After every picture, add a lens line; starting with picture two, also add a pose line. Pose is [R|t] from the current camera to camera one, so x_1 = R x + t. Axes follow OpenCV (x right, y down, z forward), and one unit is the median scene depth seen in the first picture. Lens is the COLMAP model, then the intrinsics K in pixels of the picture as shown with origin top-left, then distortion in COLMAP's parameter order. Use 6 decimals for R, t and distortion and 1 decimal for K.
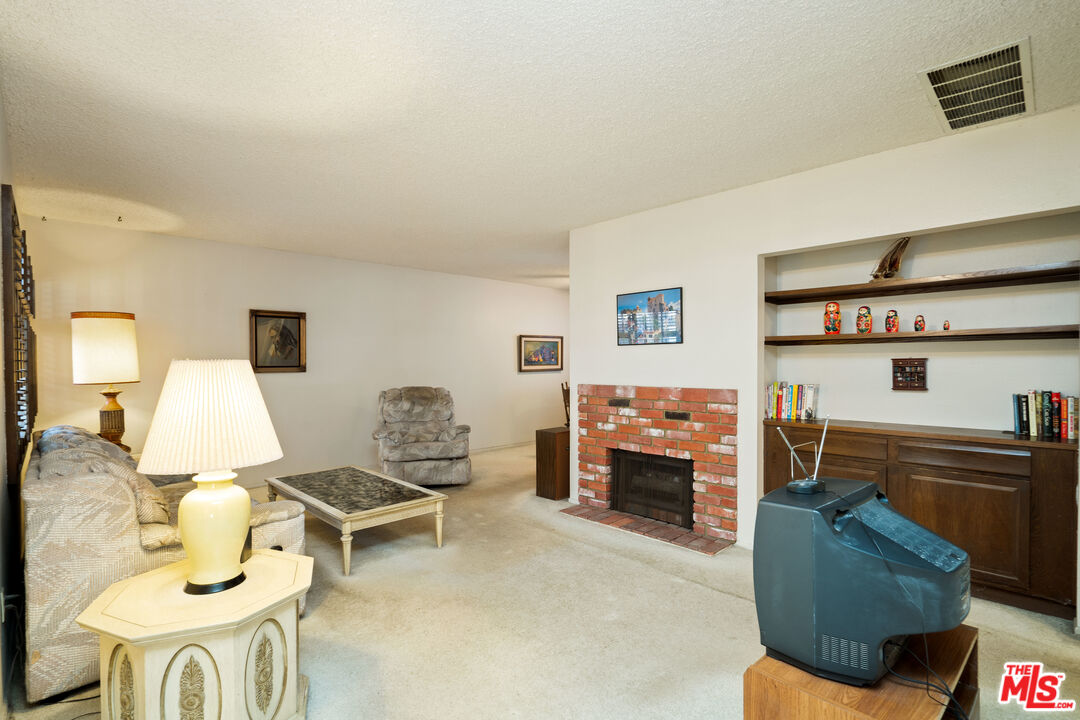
lens RADIAL K [[517.1, 0, 540.1], [0, 517.1, 369.9], [0, 0, 1]] dist [-0.001379, 0.001296]
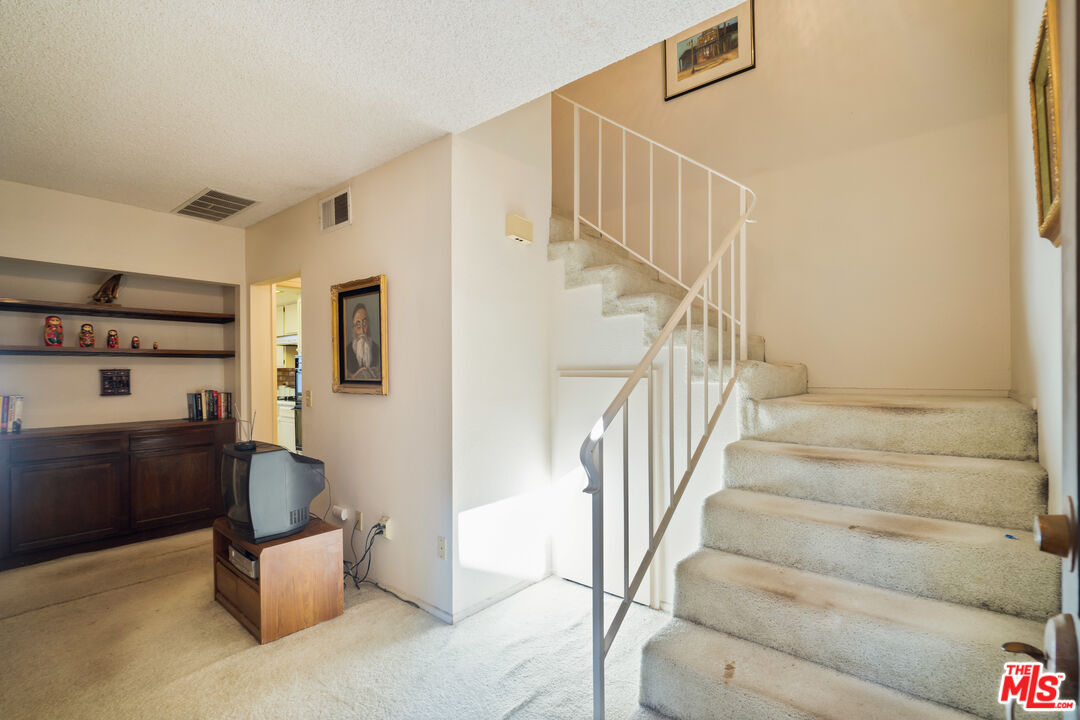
lens RADIAL K [[517.1, 0, 542.4], [0, 517.1, 368.7], [0, 0, 1]] dist [-0.001379, 0.001296]
pose [[-0.100216, 0.003798, 0.994958, -0.509200], [0.016395, 0.999863, -0.002165, -0.003606], [-0.994831, 0.016095, -0.100265, 0.090873]]
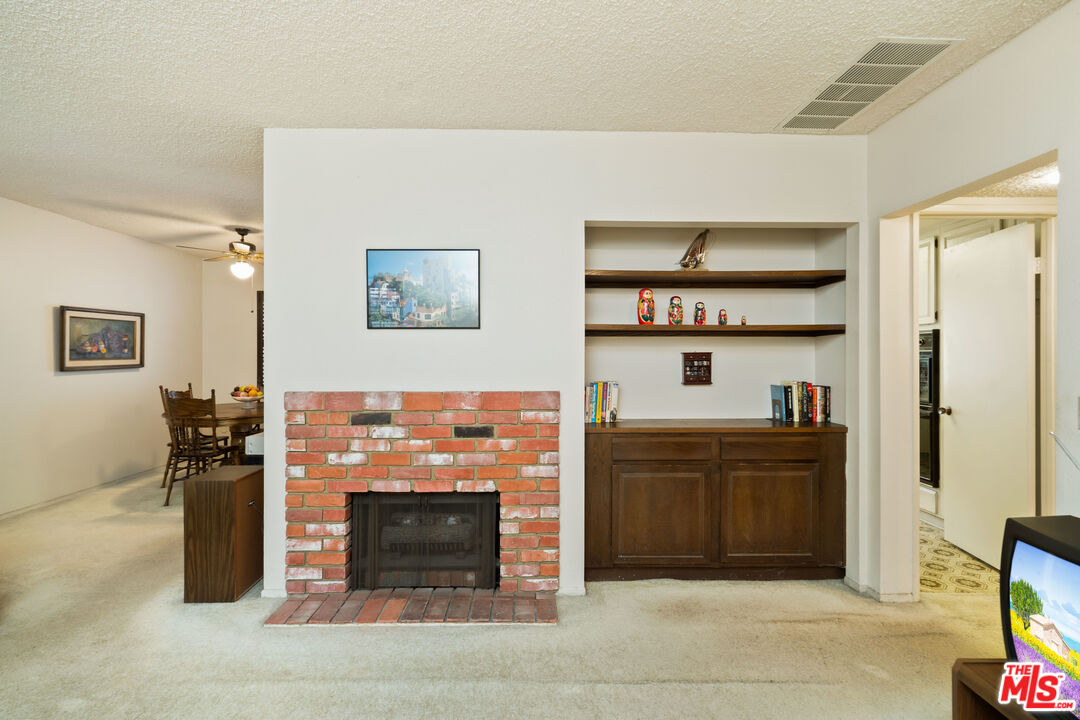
lens RADIAL K [[517.1, 0, 529.4], [0, 517.1, 356.8], [0, 0, 1]] dist [-0.001379, 0.001296]
pose [[0.684126, 0.001458, 0.729362, -0.192164], [0.007203, 0.999936, -0.008755, -0.006110], [-0.729328, 0.011243, 0.684072, 0.458452]]
